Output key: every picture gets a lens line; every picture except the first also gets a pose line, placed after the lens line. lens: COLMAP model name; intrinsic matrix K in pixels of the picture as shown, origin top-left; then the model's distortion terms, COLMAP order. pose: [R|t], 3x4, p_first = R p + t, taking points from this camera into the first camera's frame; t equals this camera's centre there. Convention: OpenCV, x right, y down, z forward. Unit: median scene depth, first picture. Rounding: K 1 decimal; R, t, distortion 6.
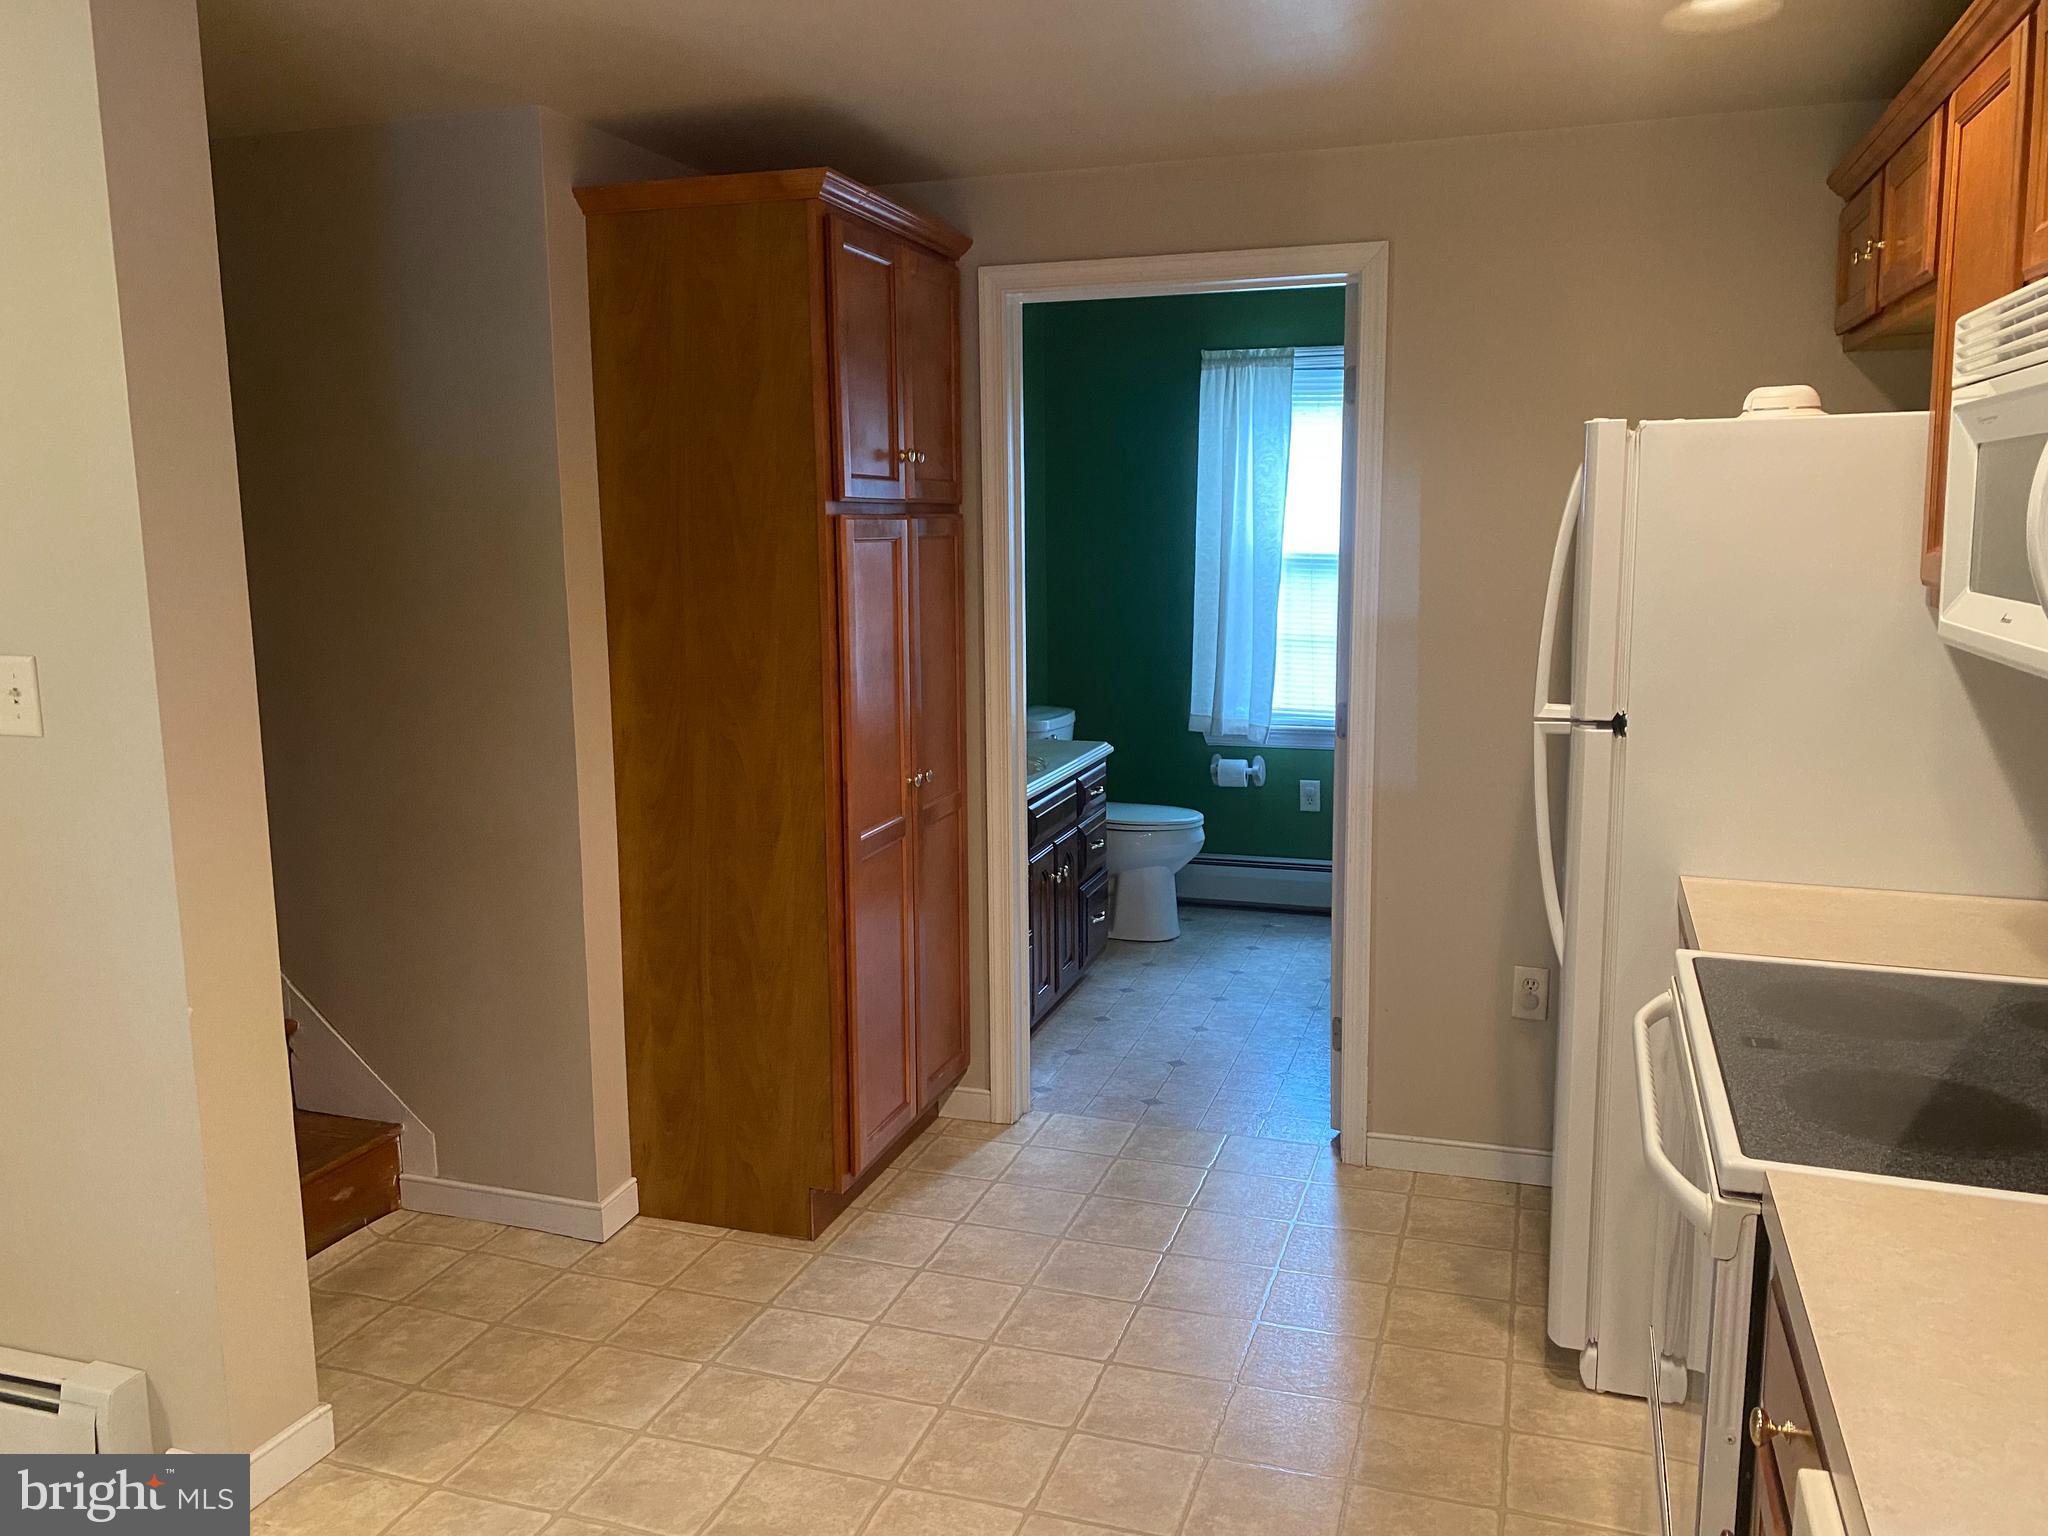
lens RADIAL K [[1558.5, 0, 1023.5], [0, 1558.5, 764.8], [0, 0, 1]] dist [0.020404, -0.014513]
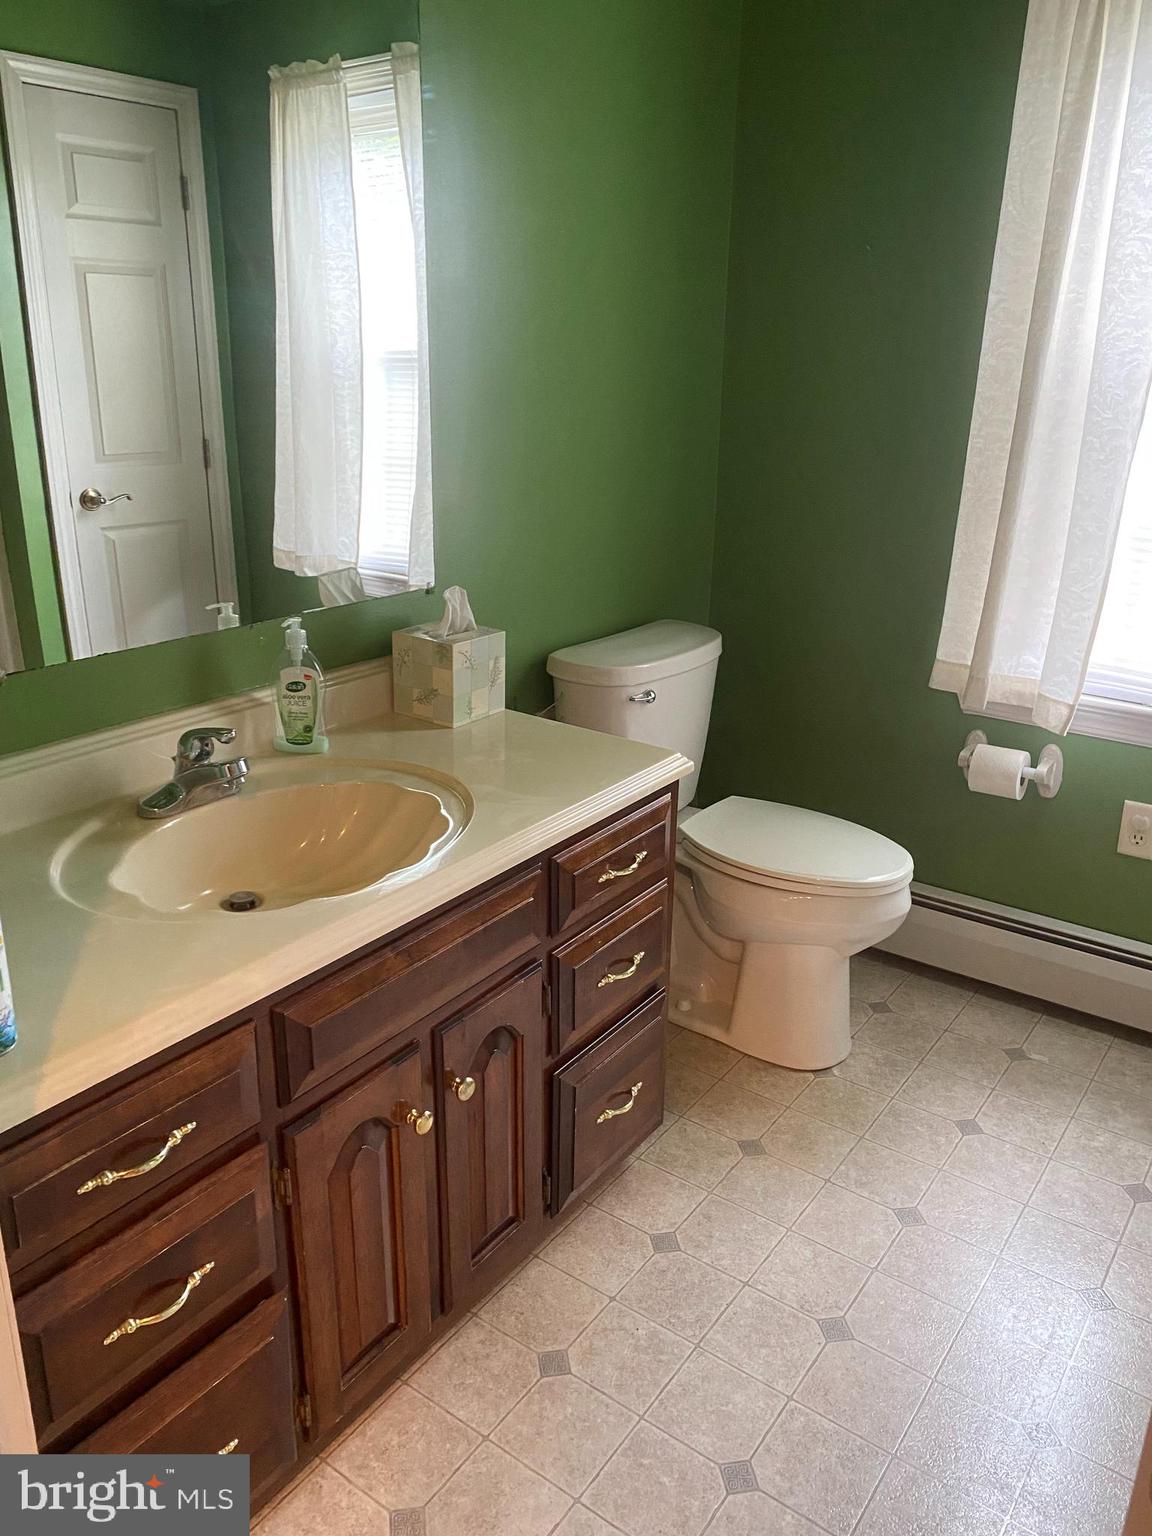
lens RADIAL K [[1168.9, 0, 581.7], [0, 1168.9, 771.6], [0, 0, 1]] dist [0.020404, -0.014513]
pose [[0.951699, 0.121182, -0.282106, 0.111118], [-0.065020, 0.977522, 0.200557, -0.070339], [0.300069, -0.172527, 0.938186, 0.561203]]
